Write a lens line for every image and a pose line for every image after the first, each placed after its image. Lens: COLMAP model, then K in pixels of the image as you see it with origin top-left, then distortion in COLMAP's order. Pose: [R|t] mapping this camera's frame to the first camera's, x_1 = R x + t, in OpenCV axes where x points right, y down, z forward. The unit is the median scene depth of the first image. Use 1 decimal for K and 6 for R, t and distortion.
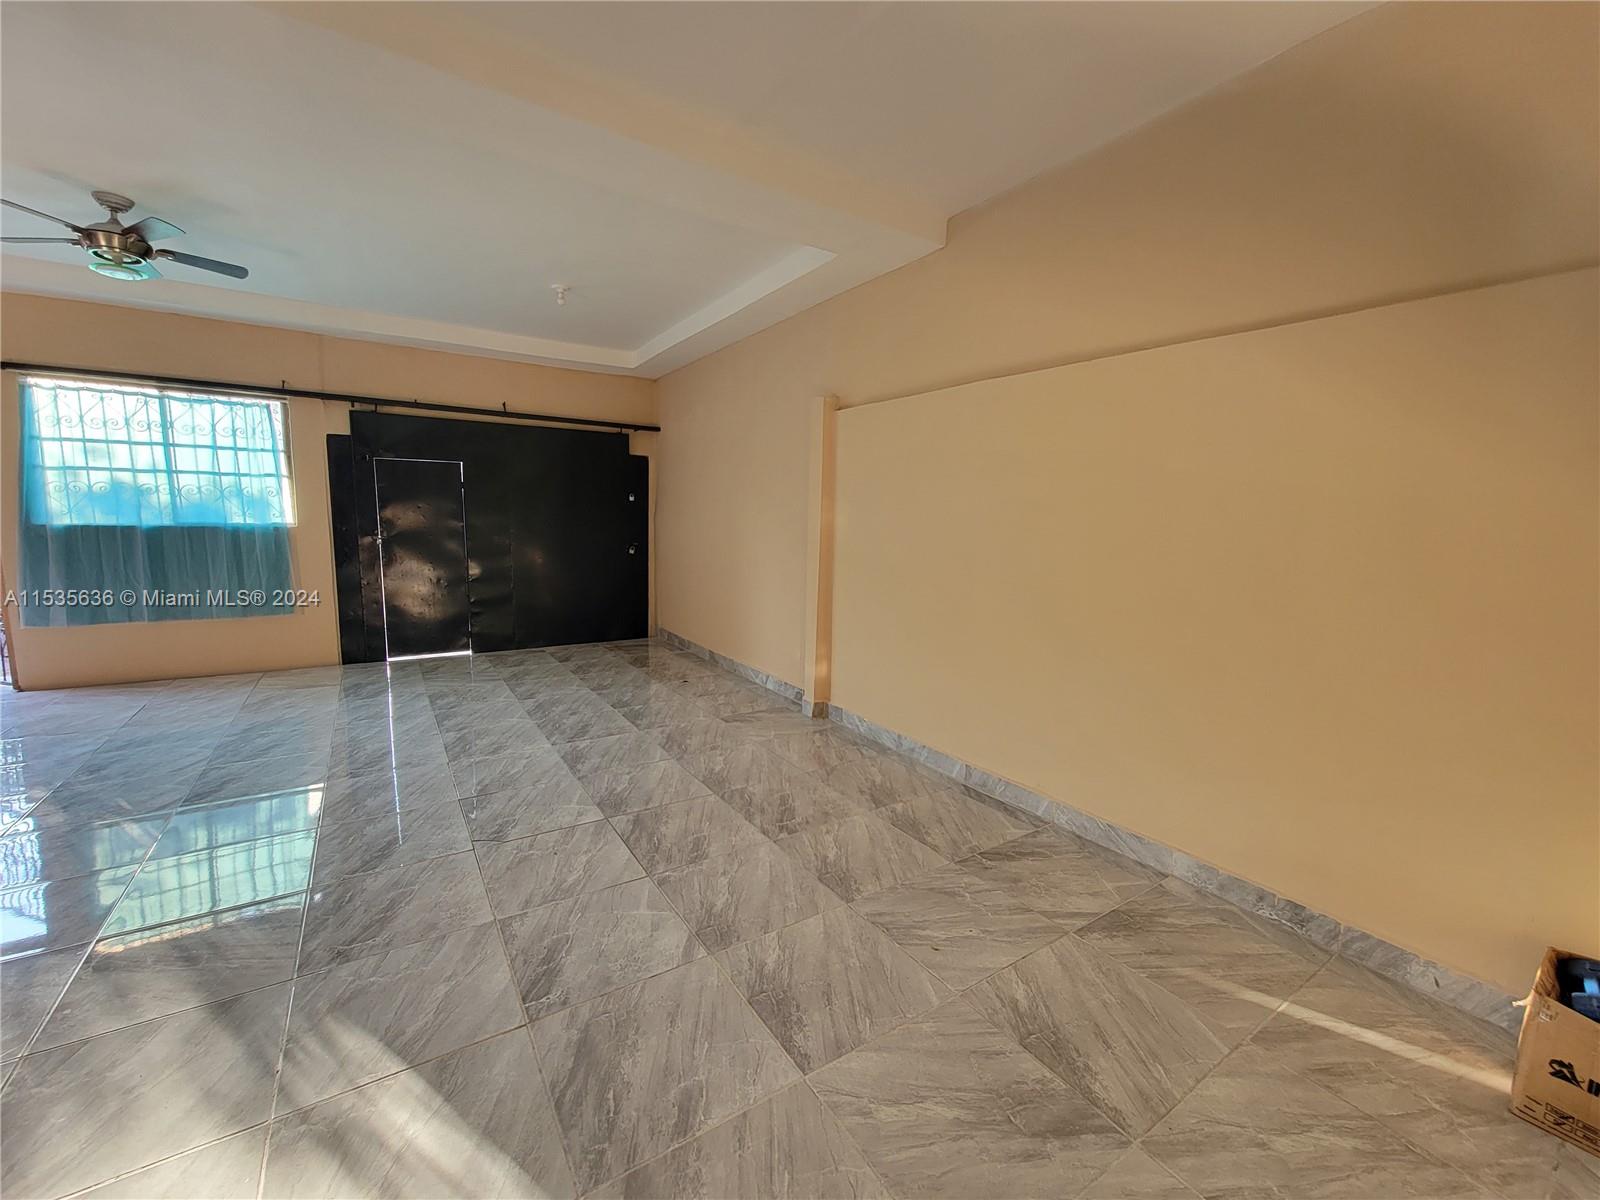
lens RADIAL K [[650.8, 0, 807.6], [0, 650.8, 606.3], [0, 0, 1]] dist [-0.001638, -0.000720]
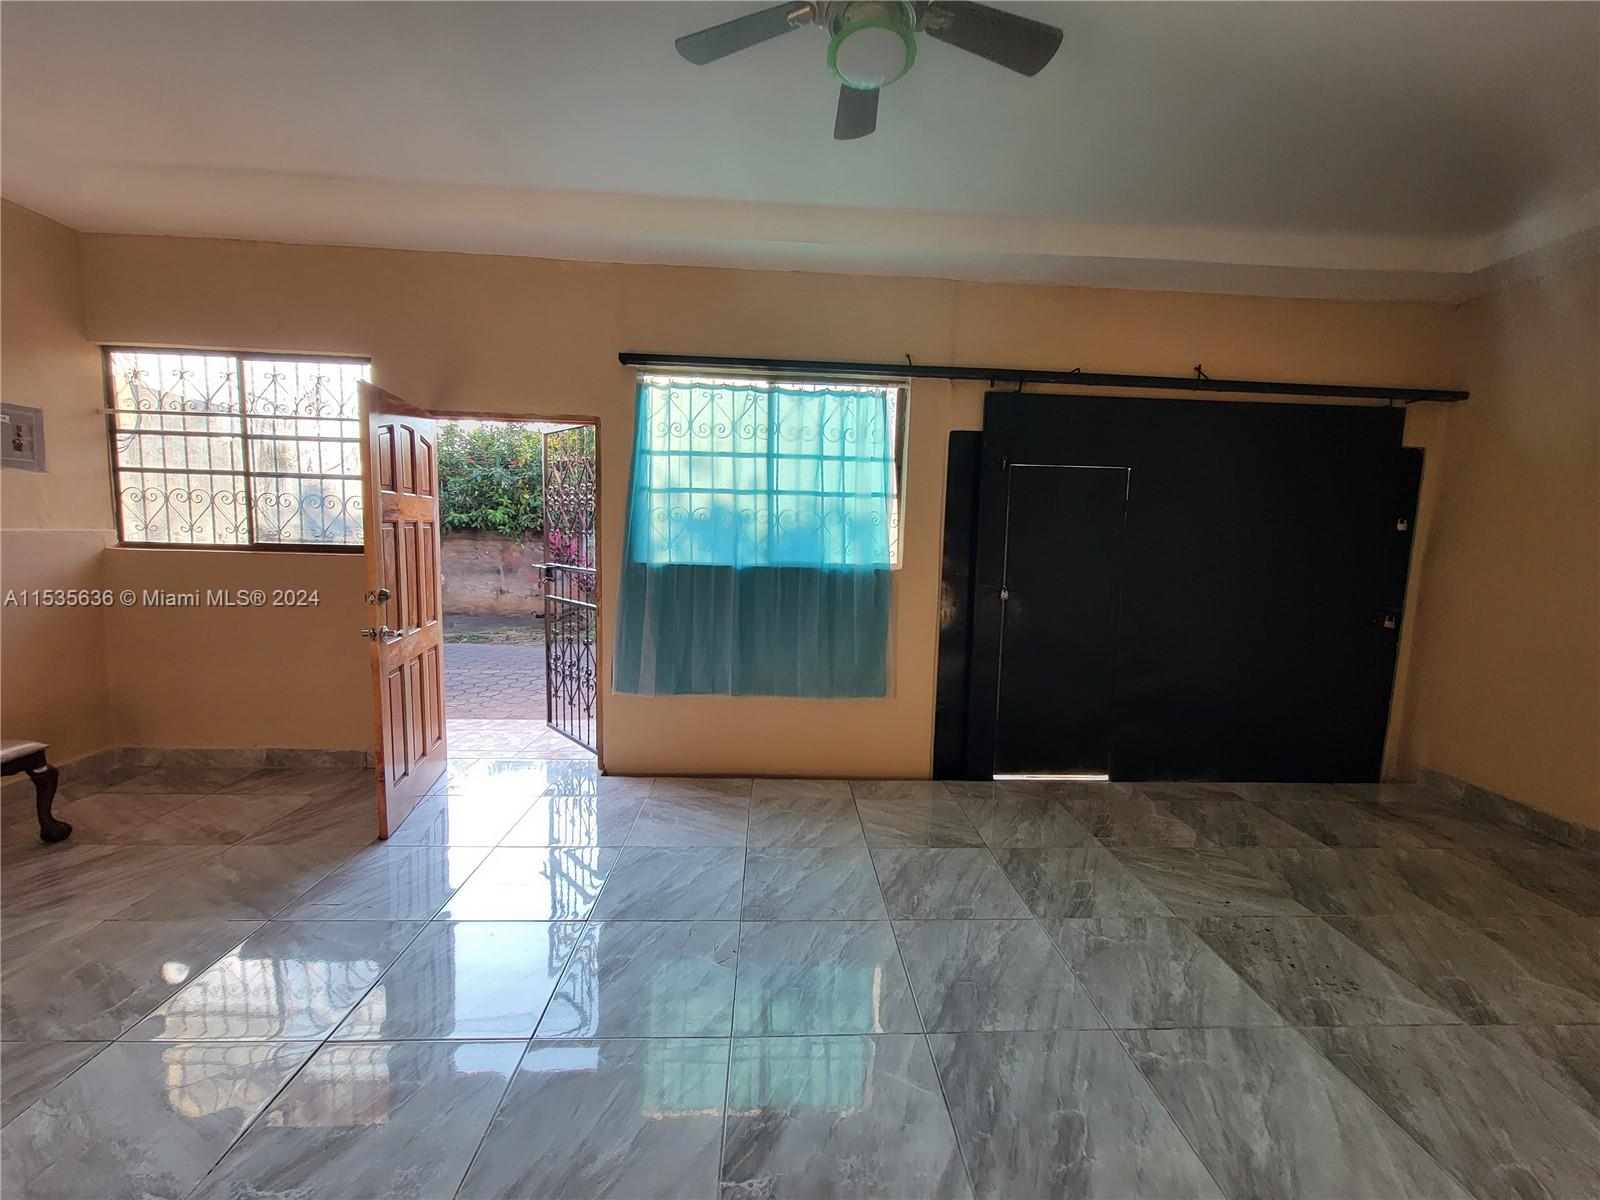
lens RADIAL K [[654.2, 0, 805.3], [0, 654.2, 598.0], [0, 0, 1]] dist [0.001491, -0.000065]
pose [[0.864922, 0.058020, -0.498541, -0.577697], [-0.077891, 0.996778, -0.019128, -0.078576], [0.495825, 0.055376, 0.866655, 0.391680]]
